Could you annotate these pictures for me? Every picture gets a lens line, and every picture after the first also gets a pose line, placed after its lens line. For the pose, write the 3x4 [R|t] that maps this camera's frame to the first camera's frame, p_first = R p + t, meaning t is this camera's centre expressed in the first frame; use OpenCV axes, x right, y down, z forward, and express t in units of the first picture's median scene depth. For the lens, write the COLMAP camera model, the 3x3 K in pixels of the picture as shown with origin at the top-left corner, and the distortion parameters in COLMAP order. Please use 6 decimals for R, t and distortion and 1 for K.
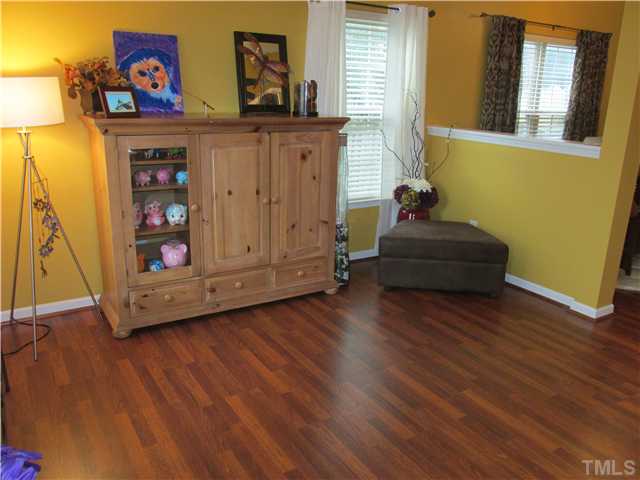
lens RADIAL K [[541.7, 0, 321.3], [0, 541.7, 240.0], [0, 0, 1]] dist [-0.005286, -0.010007]
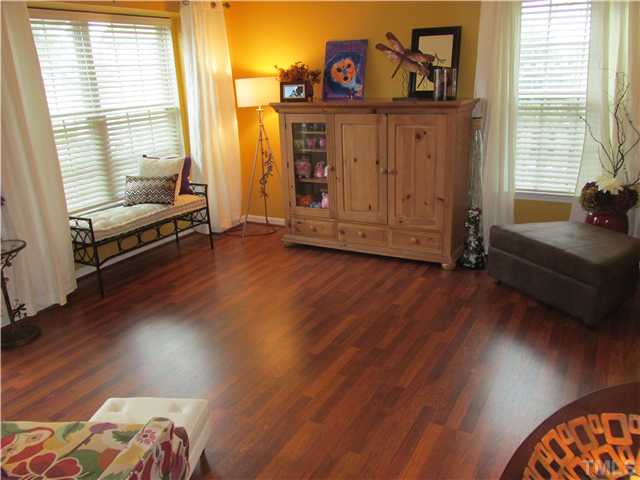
lens RADIAL K [[541.7, 0, 319.7], [0, 541.7, 239.6], [0, 0, 1]] dist [-0.005286, -0.010007]
pose [[0.478357, 0.215875, -0.851218, 0.913733], [-0.194789, 0.971251, 0.136851, -0.061107], [0.856290, 0.100344, 0.506655, 0.280959]]
